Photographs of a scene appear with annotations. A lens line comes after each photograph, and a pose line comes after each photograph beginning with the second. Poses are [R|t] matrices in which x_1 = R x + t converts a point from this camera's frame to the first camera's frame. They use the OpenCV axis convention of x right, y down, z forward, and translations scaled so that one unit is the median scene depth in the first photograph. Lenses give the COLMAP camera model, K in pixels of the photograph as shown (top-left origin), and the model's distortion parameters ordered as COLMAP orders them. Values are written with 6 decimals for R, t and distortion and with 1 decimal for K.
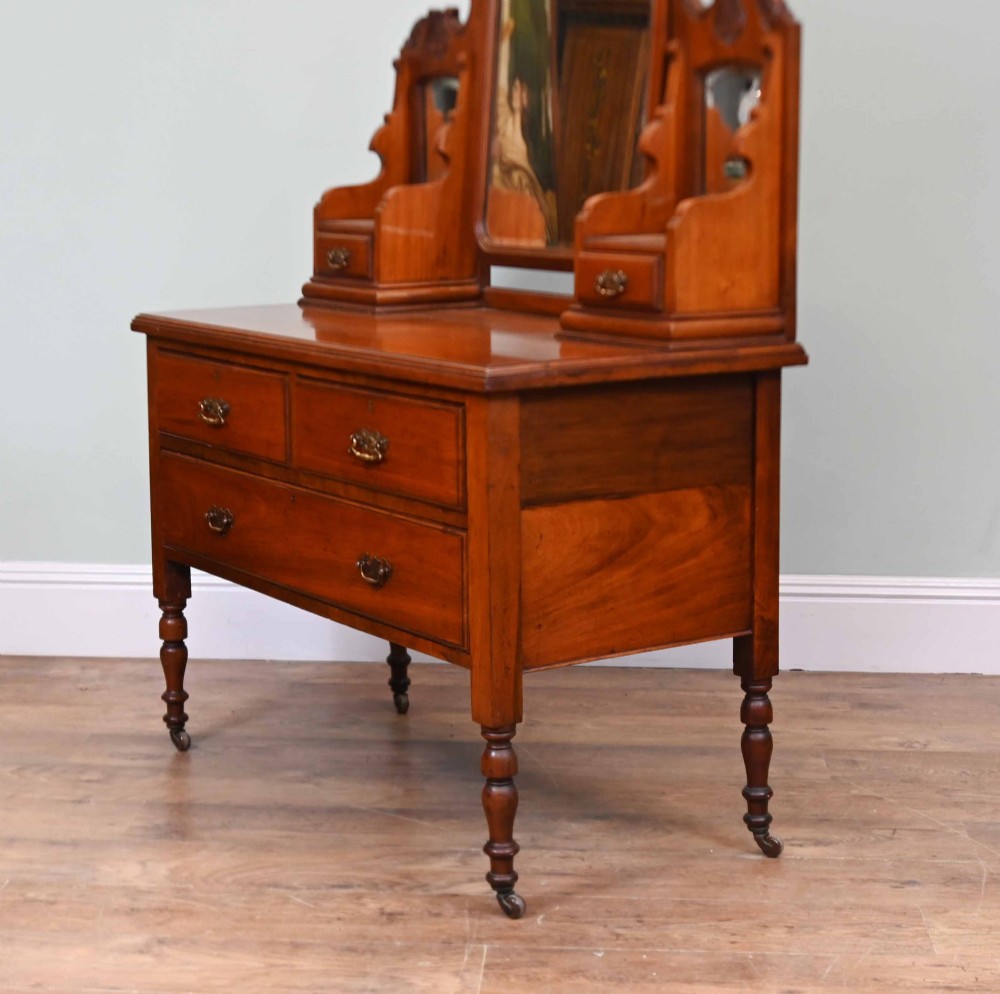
lens RADIAL K [[2185.8, 0, 372.1], [0, 2185.8, 588.5], [0, 0, 1]] dist [-0.127376, 0.173018]
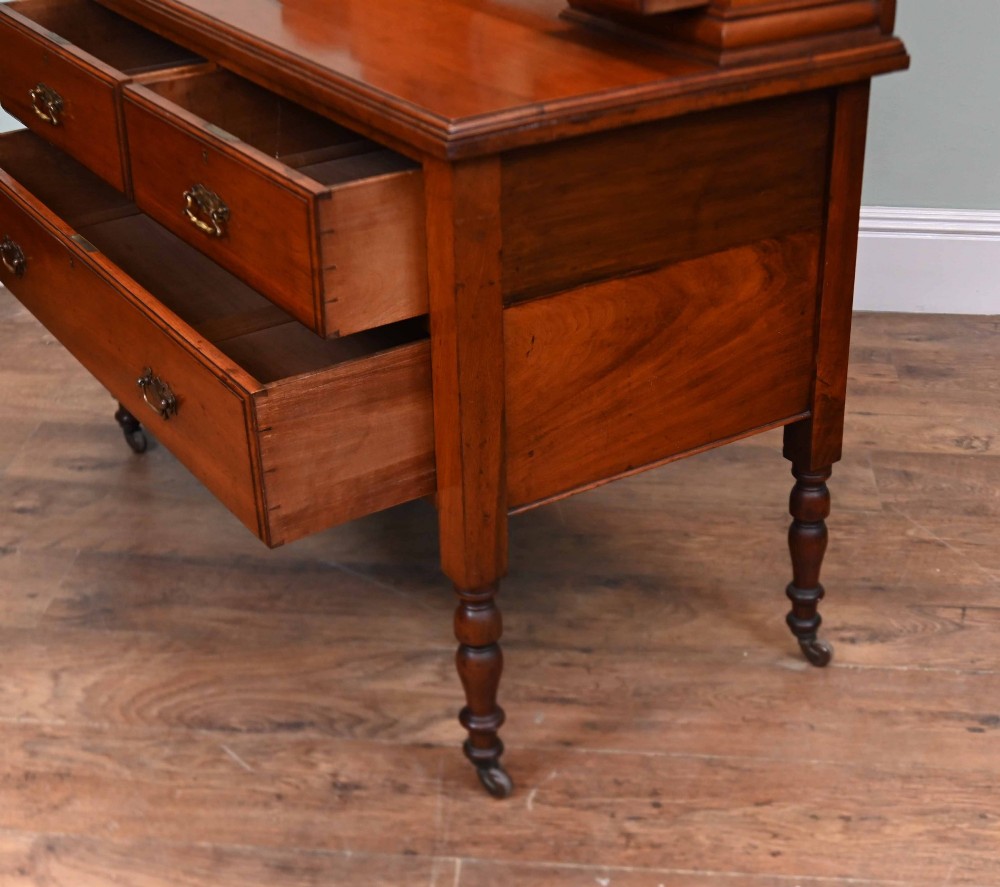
lens RADIAL K [[1684.7, 0, 447.8], [0, 1684.7, 478.4], [0, 0, 1]] dist [-0.076274, -0.013839]
pose [[0.999964, -0.008426, 0.000103, 0.045009], [0.008062, 0.960250, 0.279025, -0.124811], [-0.002450, -0.279014, 0.960284, 0.418612]]
